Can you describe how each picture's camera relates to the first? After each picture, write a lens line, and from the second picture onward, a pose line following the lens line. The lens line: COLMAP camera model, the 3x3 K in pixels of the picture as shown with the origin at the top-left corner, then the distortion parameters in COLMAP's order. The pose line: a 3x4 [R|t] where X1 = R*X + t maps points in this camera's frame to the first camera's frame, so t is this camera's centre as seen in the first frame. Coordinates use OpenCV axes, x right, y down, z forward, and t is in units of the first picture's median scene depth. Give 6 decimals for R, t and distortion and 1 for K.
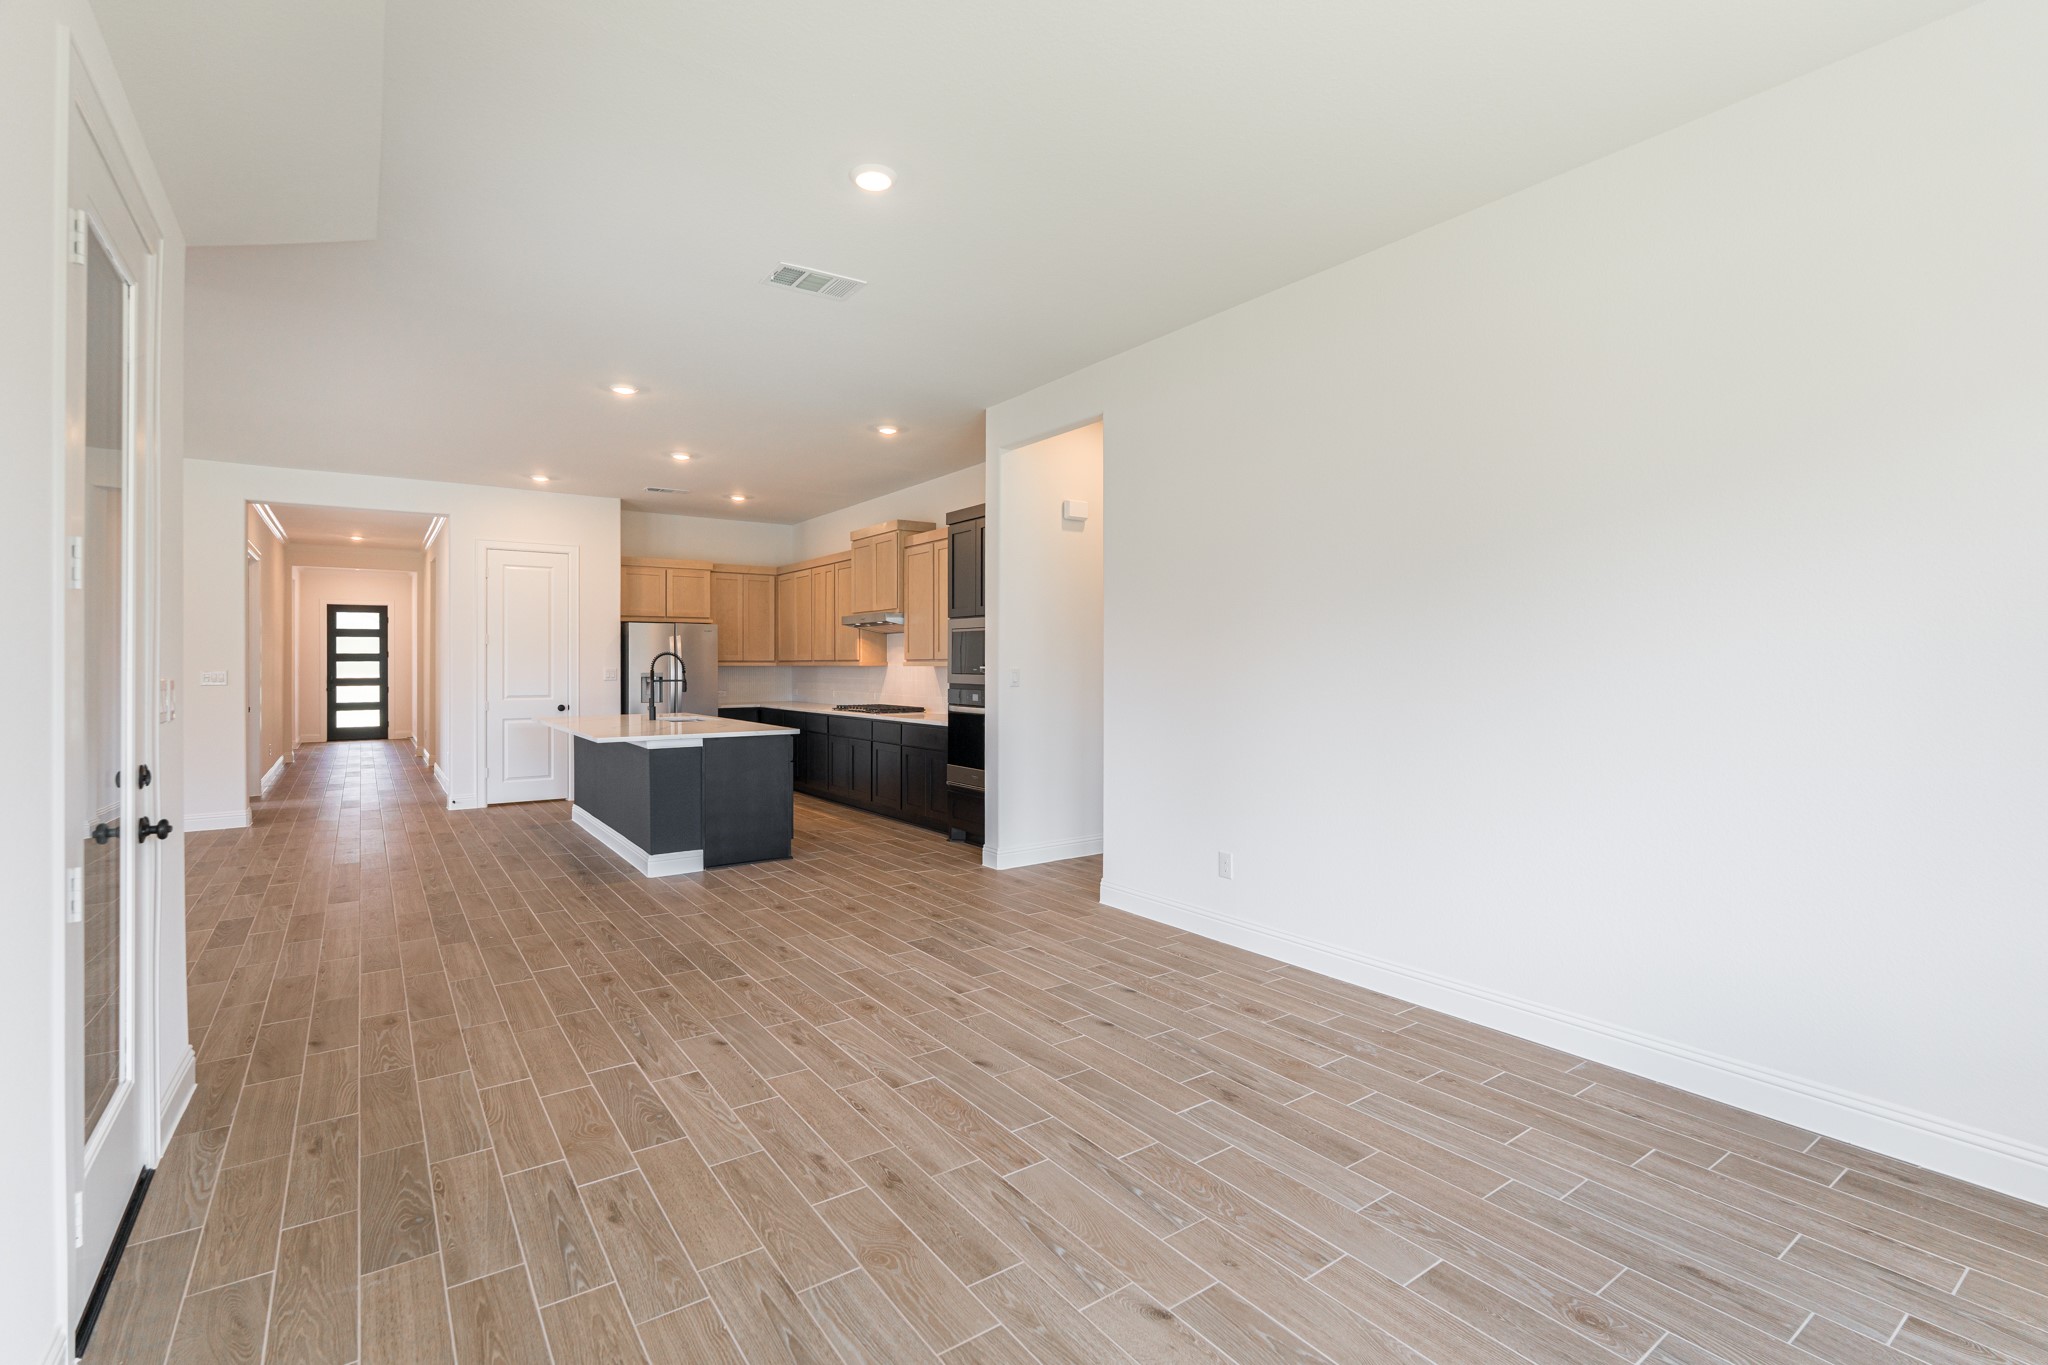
lens RADIAL K [[910.2, 0, 1021.1], [0, 910.2, 670.0], [0, 0, 1]] dist [-0.001445, 0.000019]
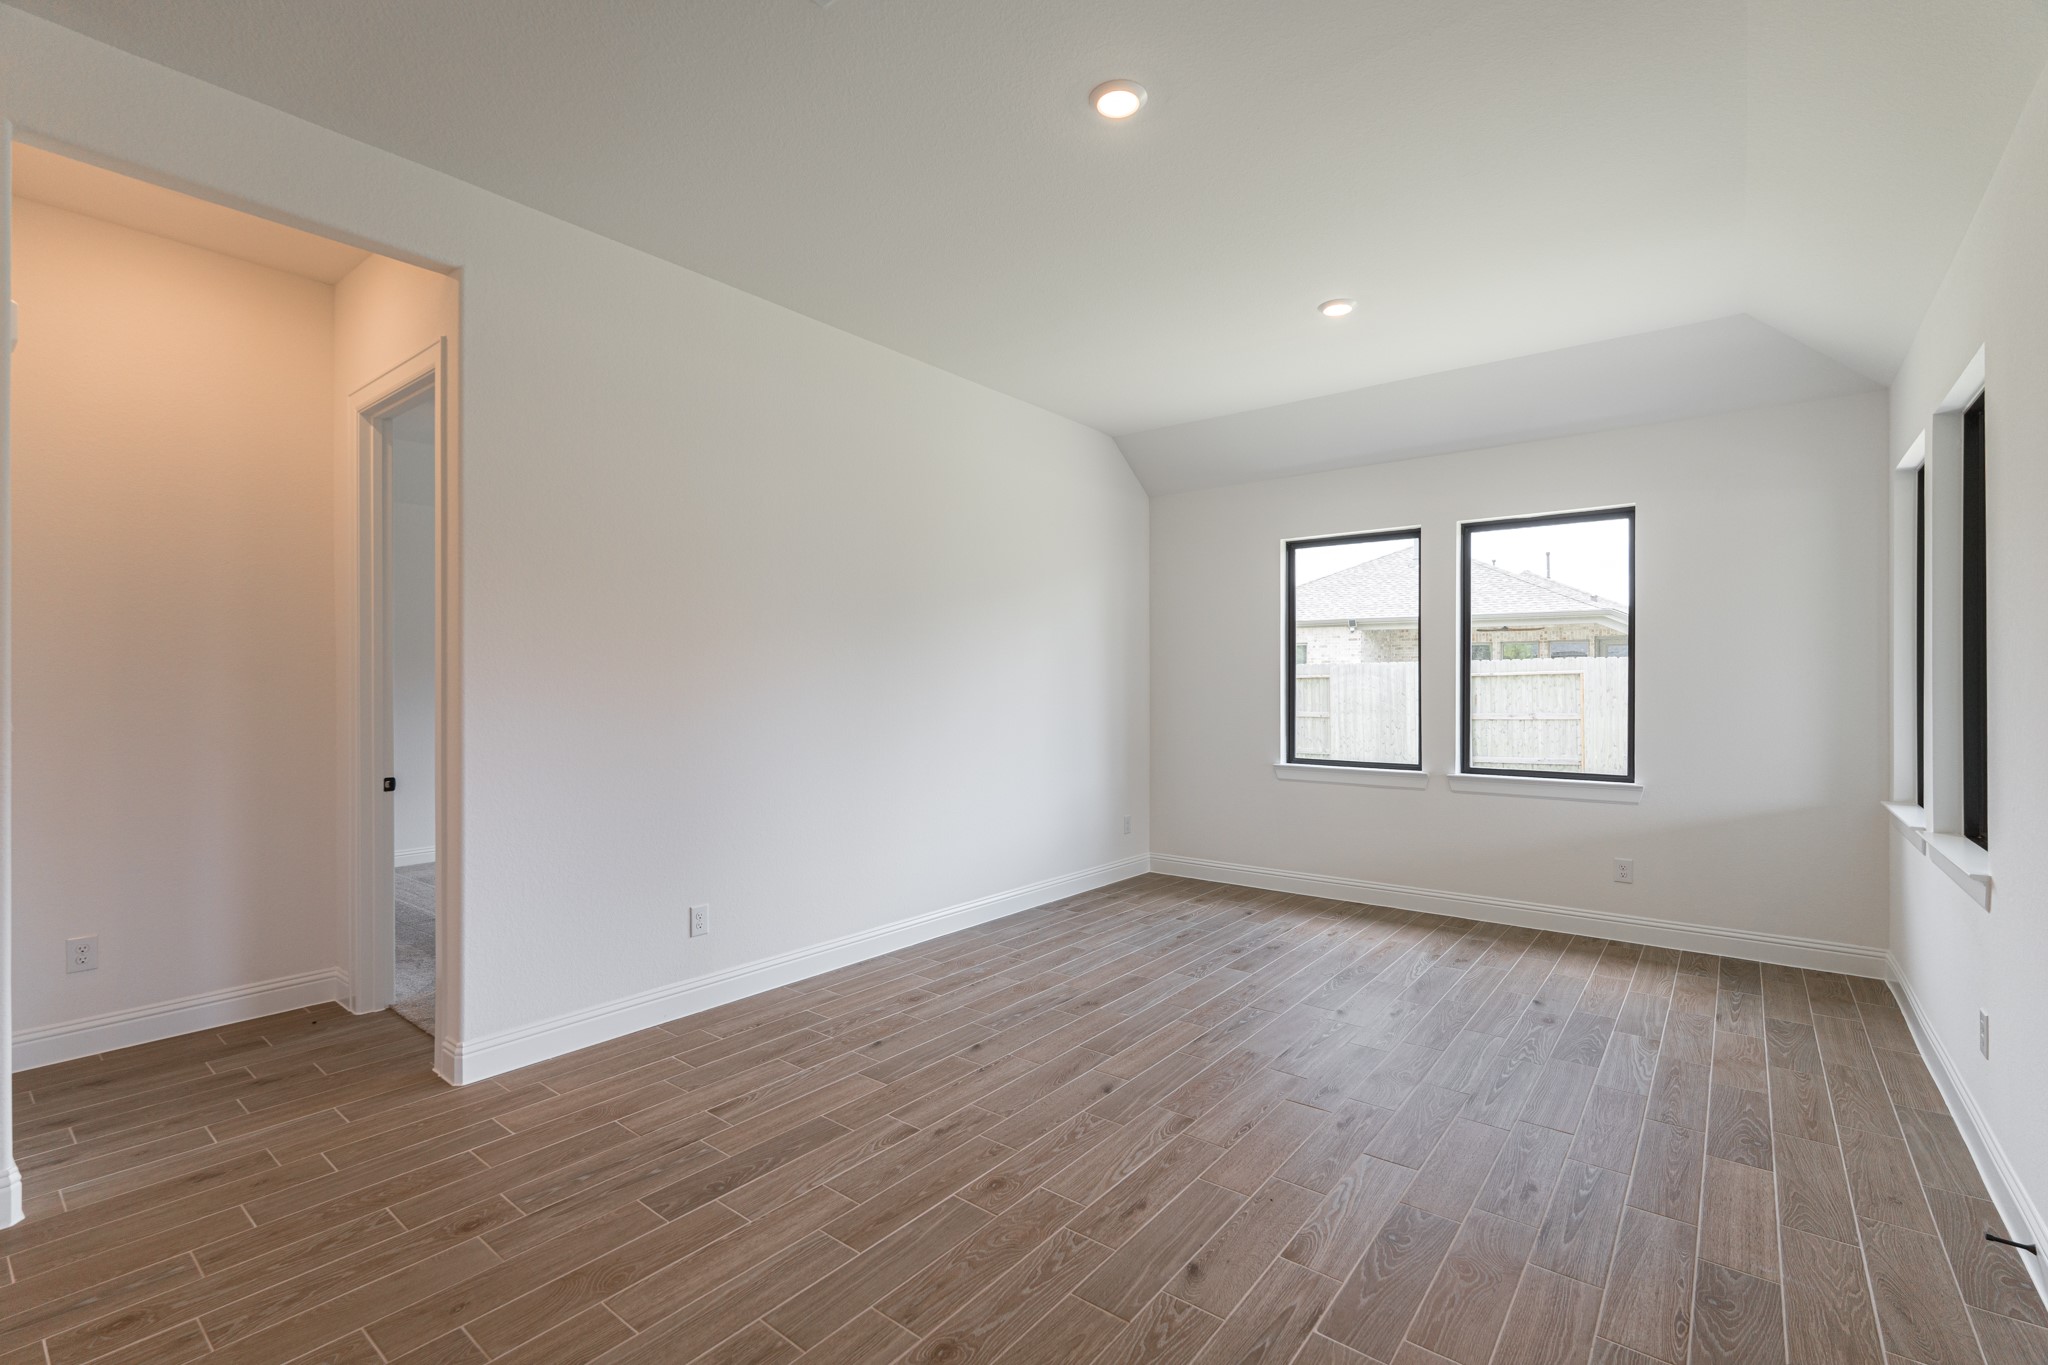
lens RADIAL K [[910.2, 0, 1016.3], [0, 910.2, 682.4], [0, 0, 1]] dist [-0.001445, 0.000019]
pose [[-0.265592, 0.005768, 0.964068, -0.910529], [0.006446, 0.999970, -0.004207, 0.001348], [-0.964064, 0.005097, -0.265622, 1.283241]]
